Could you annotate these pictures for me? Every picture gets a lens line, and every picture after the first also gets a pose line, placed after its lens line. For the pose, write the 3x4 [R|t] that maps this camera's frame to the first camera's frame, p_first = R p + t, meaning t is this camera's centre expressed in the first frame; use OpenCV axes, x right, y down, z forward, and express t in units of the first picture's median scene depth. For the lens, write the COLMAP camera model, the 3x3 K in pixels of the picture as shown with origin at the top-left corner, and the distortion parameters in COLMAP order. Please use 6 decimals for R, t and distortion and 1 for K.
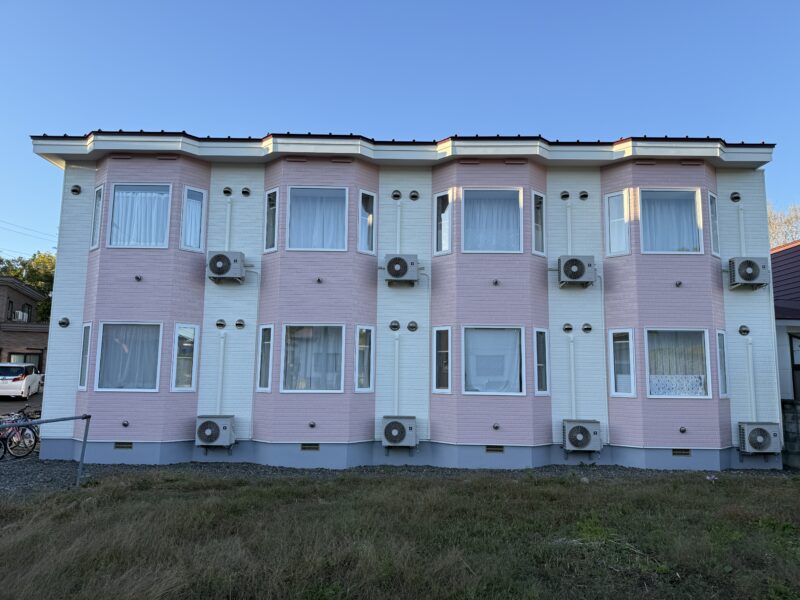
lens RADIAL K [[487.1, 0, 393.9], [0, 487.1, 316.7], [0, 0, 1]] dist [0.017868, -0.003973]
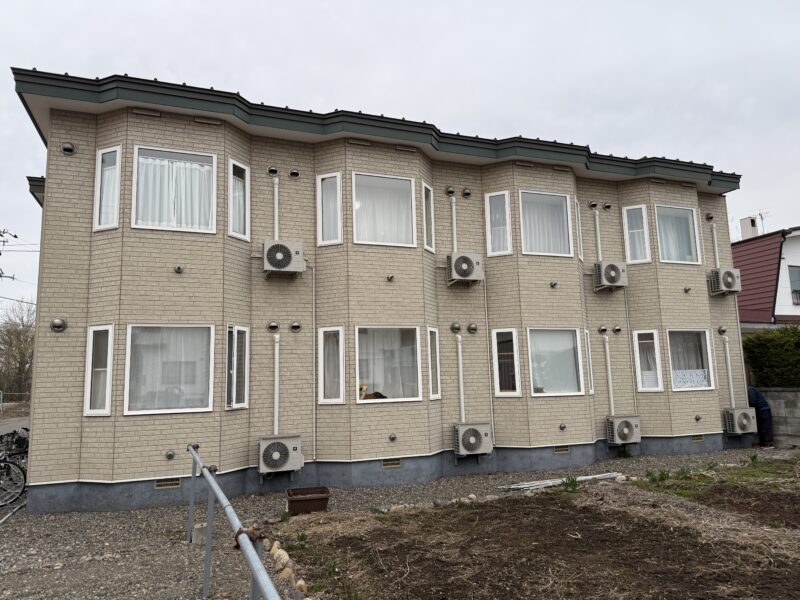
lens RADIAL K [[575.7, 0, 399.3], [0, 575.7, 301.0], [0, 0, 1]] dist [0.049211, -0.072169]
pose [[0.926324, 0.013154, 0.376498, -0.537260], [-0.004705, 0.999716, -0.023352, -0.006770], [-0.376698, 0.019860, 0.926123, -0.003521]]
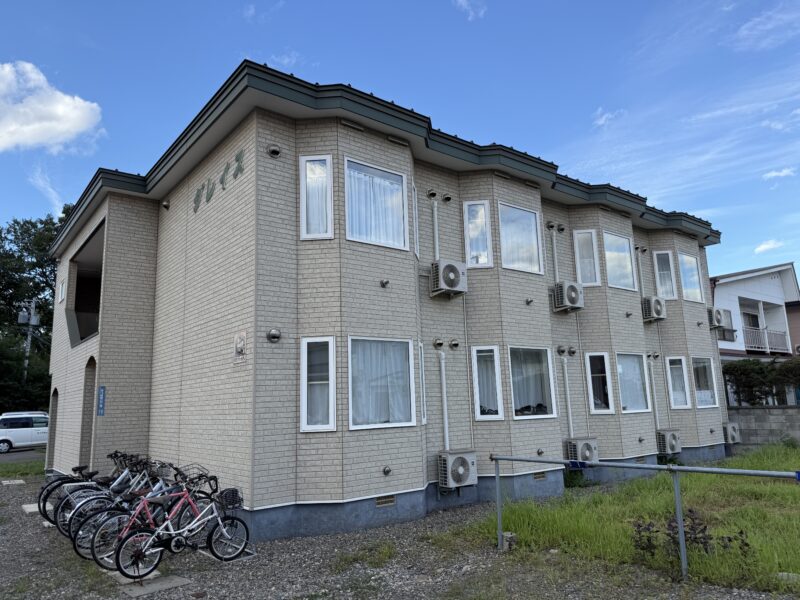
lens RADIAL K [[575.7, 0, 402.6], [0, 575.7, 301.1], [0, 0, 1]] dist [0.049211, -0.072169]
pose [[0.778568, 0.072995, 0.623301, -1.064266], [-0.029133, 0.996346, -0.080291, 0.023713], [-0.626884, 0.044353, 0.777849, 0.251604]]
